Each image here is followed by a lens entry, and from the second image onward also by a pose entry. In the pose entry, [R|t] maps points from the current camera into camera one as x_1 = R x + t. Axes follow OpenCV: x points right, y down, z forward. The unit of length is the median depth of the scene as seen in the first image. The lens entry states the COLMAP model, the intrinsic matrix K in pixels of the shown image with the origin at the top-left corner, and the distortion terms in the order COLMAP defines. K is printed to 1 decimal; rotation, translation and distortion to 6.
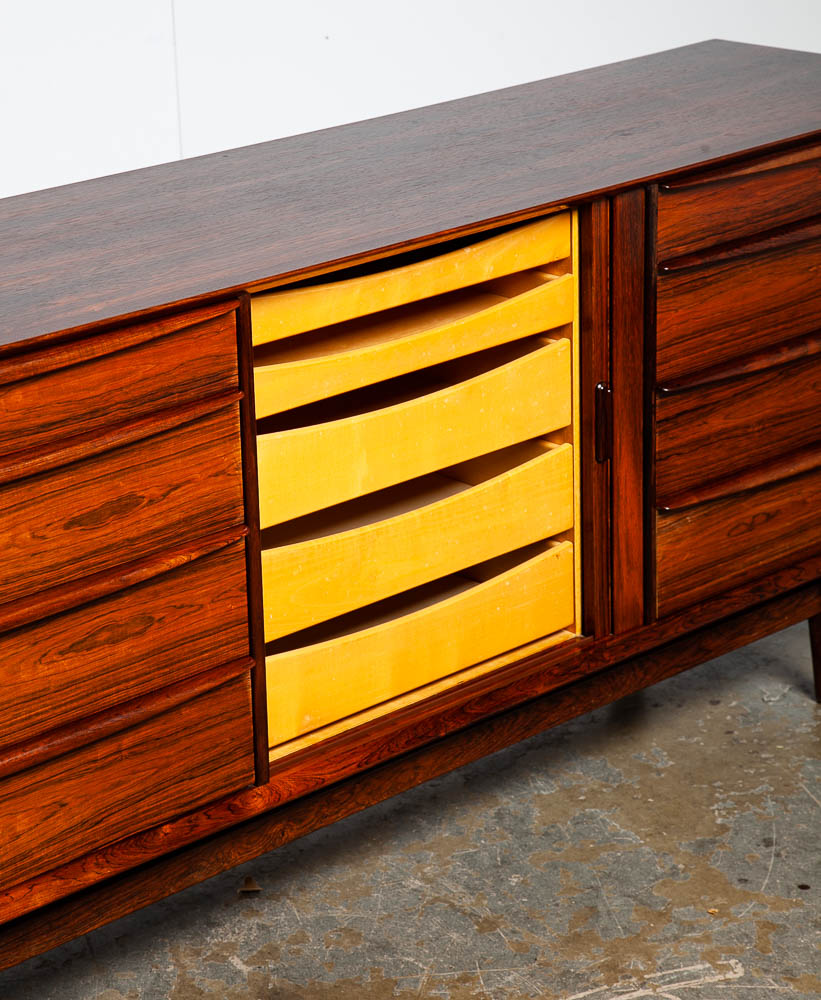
lens RADIAL K [[2884.0, 0, 408.9], [0, 2884.0, 411.6], [0, 0, 1]] dist [0.471917, 0.010900]
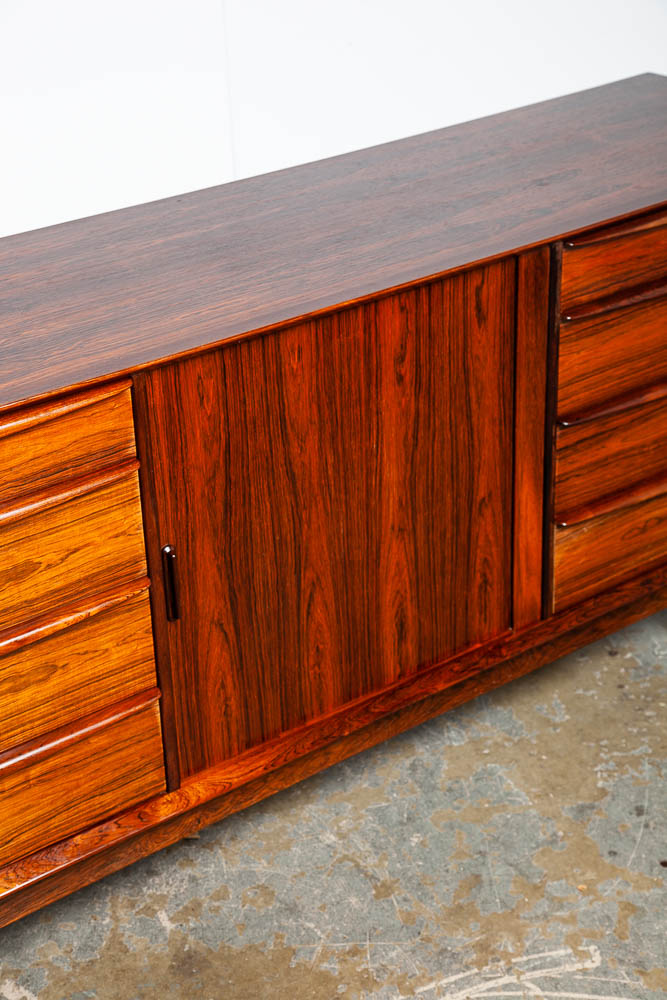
lens RADIAL K [[1800.1, 0, 333.5], [0, 1800.1, 500.0], [0, 0, 1]] dist [0.256416, 0.083188]
pose [[0.994786, 0.036526, -0.095220, 0.069089], [-0.021236, 0.987386, 0.156899, -0.088128], [0.099750, -0.154059, 0.983014, 0.310510]]
